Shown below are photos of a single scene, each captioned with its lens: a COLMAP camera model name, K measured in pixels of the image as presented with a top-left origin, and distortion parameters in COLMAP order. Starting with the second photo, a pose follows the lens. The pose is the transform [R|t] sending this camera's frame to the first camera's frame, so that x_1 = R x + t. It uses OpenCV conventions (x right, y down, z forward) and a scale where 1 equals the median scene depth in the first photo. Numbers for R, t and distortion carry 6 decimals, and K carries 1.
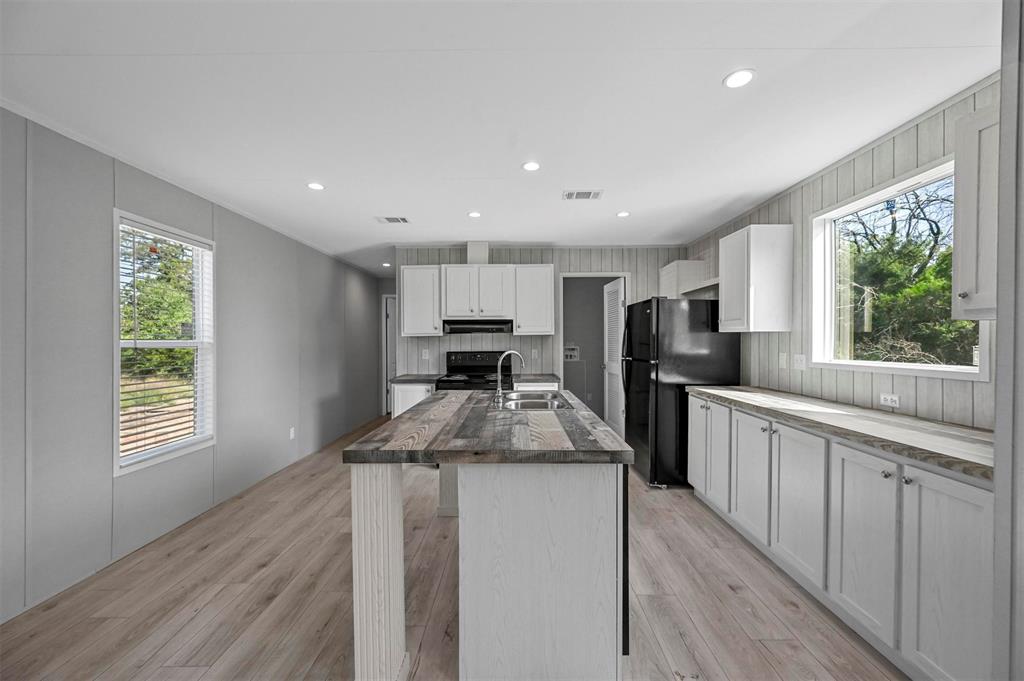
lens RADIAL K [[403.9, 0, 512.0], [0, 403.9, 340.5], [0, 0, 1]] dist [-0.000840, 0.000631]
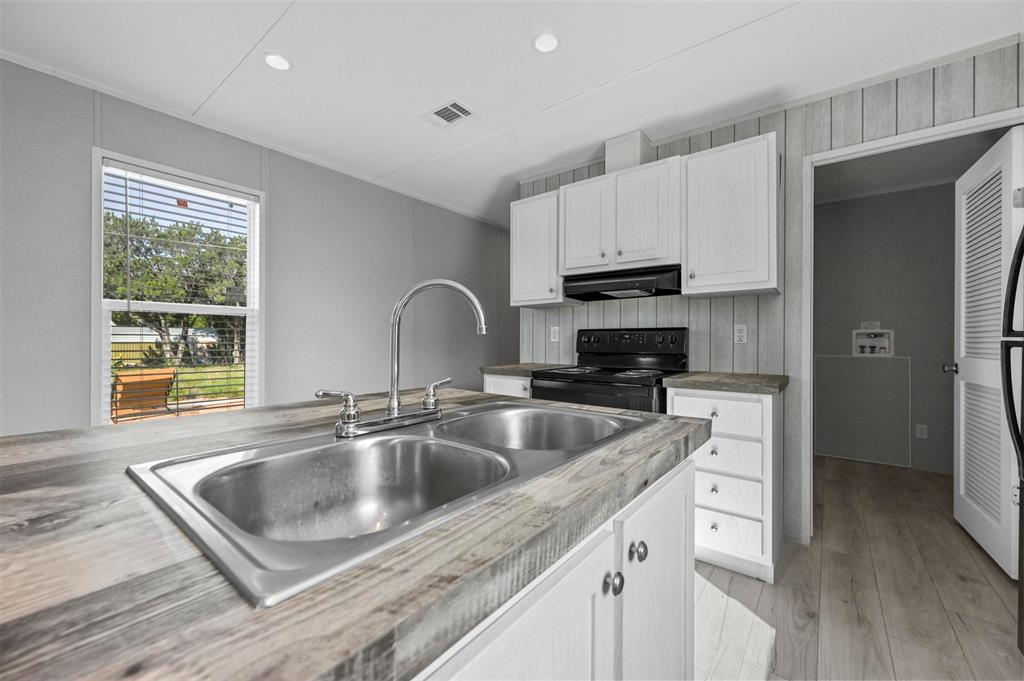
lens RADIAL K [[403.9, 0, 512.0], [0, 403.9, 340.5], [0, 0, 1]] dist [-0.000840, 0.000631]
pose [[0.792197, 0.009627, -0.610189, 0.148187], [-0.005766, 0.999949, 0.008290, 0.043045], [0.610238, -0.003049, 0.792213, 0.467682]]
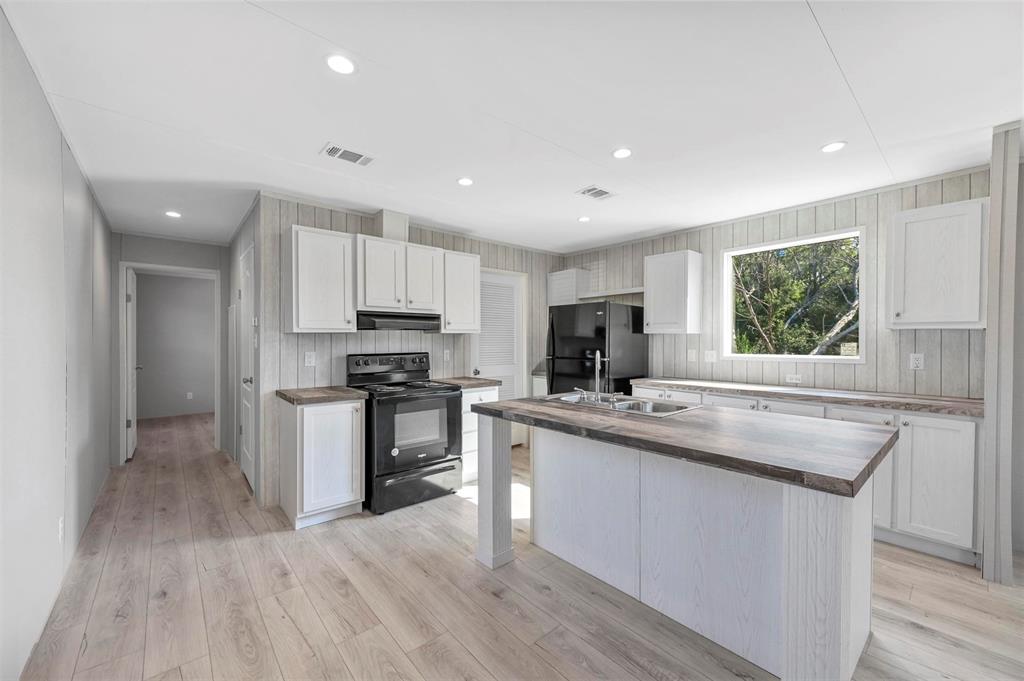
lens RADIAL K [[403.9, 0, 512.0], [0, 403.9, 340.5], [0, 0, 1]] dist [-0.000840, 0.000631]
pose [[0.751085, 0.003880, 0.660194, -0.446619], [-0.002712, 0.999992, -0.002791, 0.003959], [-0.660200, 0.000305, 0.751090, 0.274454]]
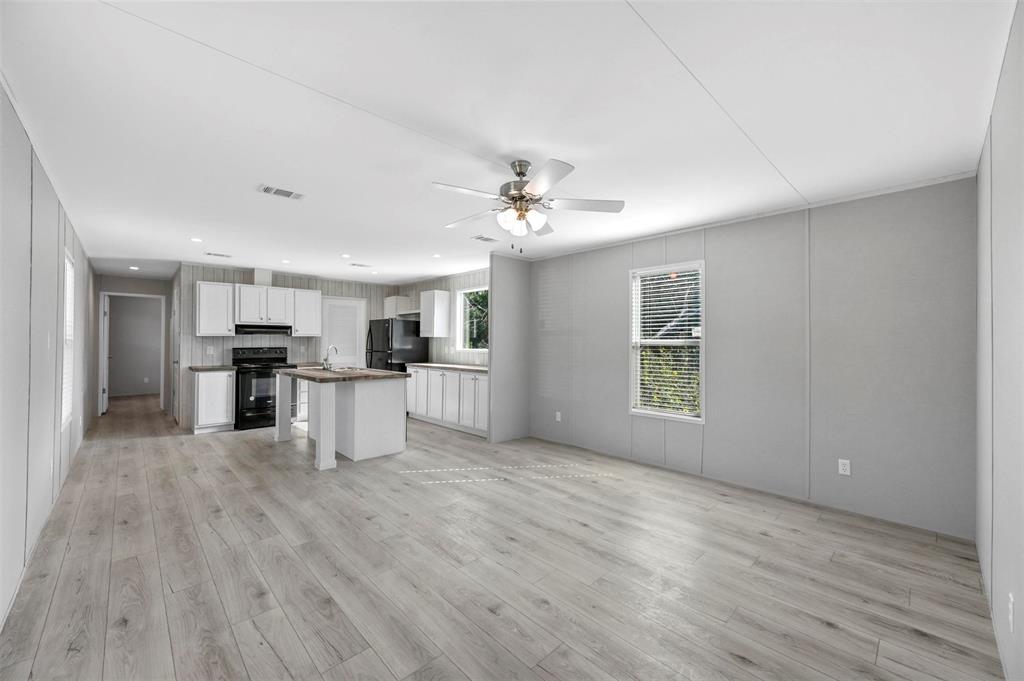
lens RADIAL K [[407.7, 0, 514.3], [0, 407.7, 338.2], [0, 0, 1]] dist [-0.001528, -0.000329]
pose [[0.717123, 0.011701, 0.696848, -0.458020], [-0.006400, 0.999927, -0.010203, 0.003309], [-0.696917, 0.002857, 0.717146, -0.641167]]
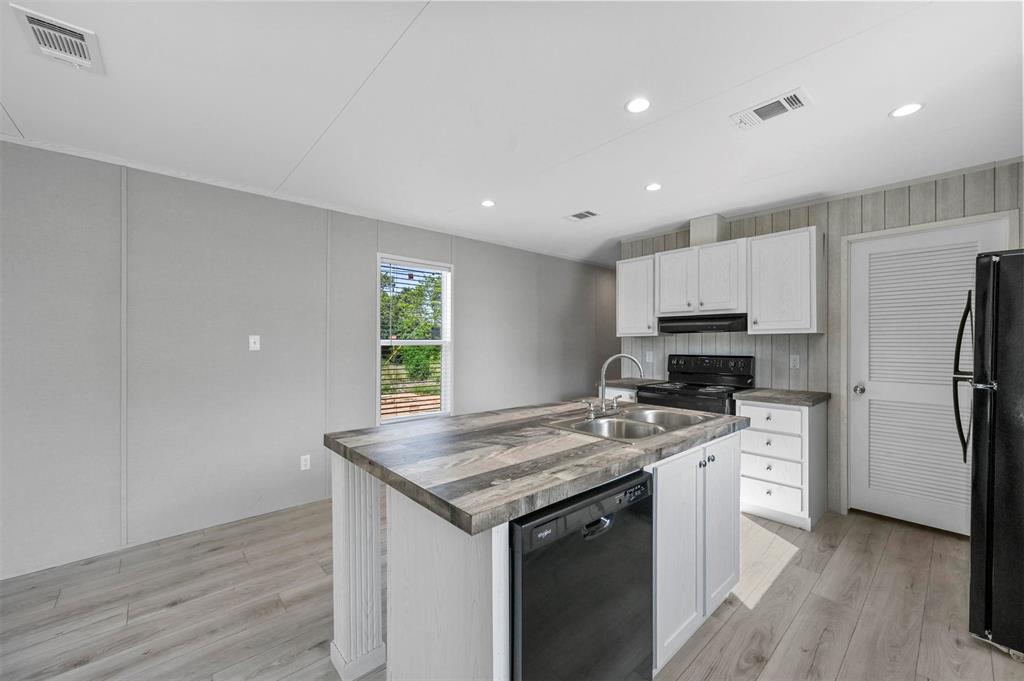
lens RADIAL K [[398.7, 0, 514.4], [0, 398.7, 342.5], [0, 0, 1]] dist [-0.002130, -0.000324]
pose [[0.675501, 0.005889, -0.737335, 0.253723], [-0.004840, 0.999982, 0.003552, 0.001169], [0.737343, 0.001169, 0.675518, 0.201529]]
